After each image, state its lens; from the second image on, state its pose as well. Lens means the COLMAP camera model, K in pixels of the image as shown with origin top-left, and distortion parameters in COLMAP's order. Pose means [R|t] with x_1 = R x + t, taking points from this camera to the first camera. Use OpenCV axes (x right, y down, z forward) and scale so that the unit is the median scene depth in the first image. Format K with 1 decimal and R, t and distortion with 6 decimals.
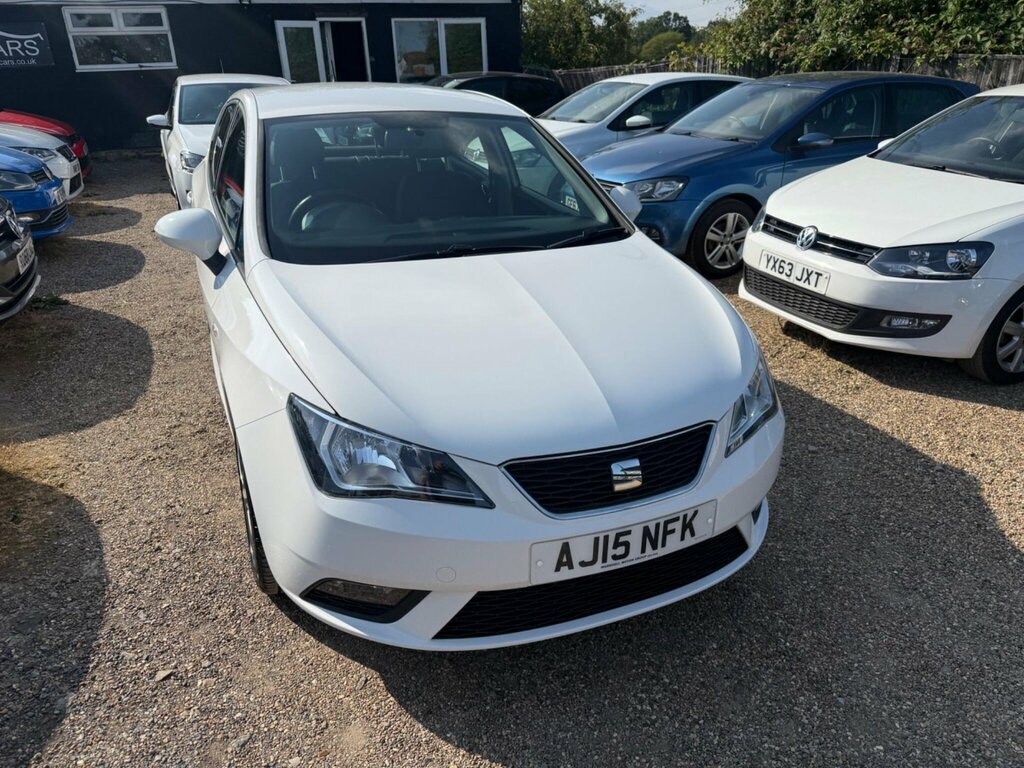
lens RADIAL K [[744.2, 0, 505.3], [0, 744.2, 381.3], [0, 0, 1]] dist [-0.001091, -0.008973]
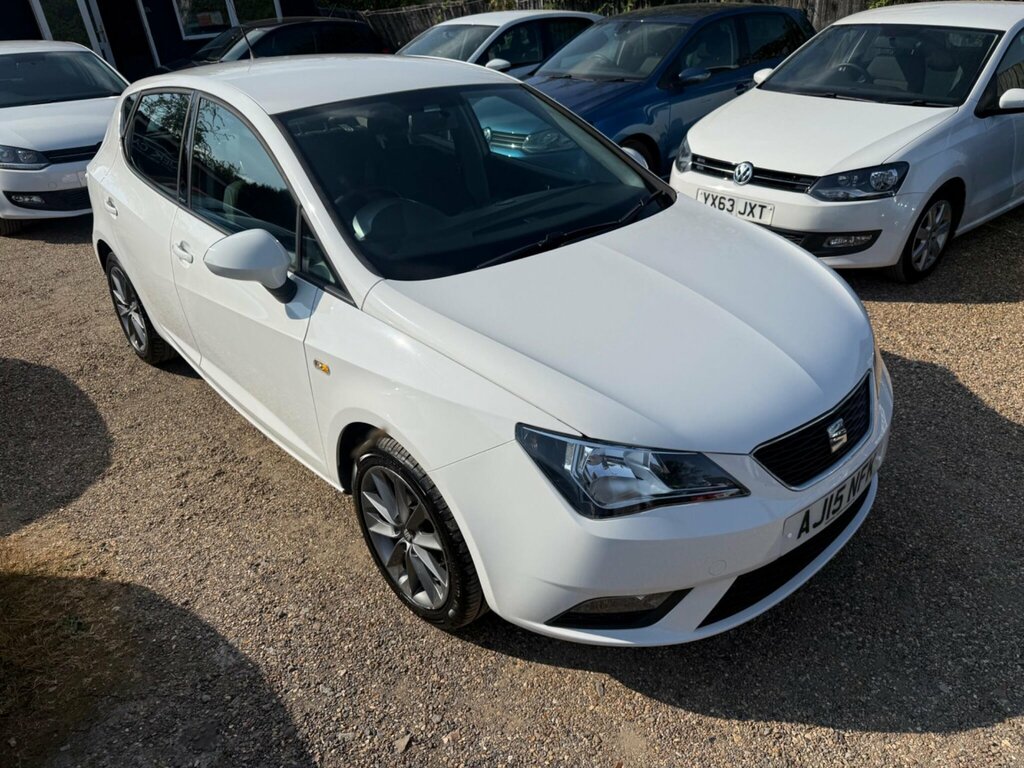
lens RADIAL K [[742.1, 0, 512.0], [0, 742.1, 384.0], [0, 0, 1]] dist [-0.002113, -0.007544]
pose [[0.944757, -0.189328, 0.267561, -0.322103], [0.166047, 0.980260, 0.107328, -0.081906], [-0.282599, -0.056971, 0.957545, 0.061683]]
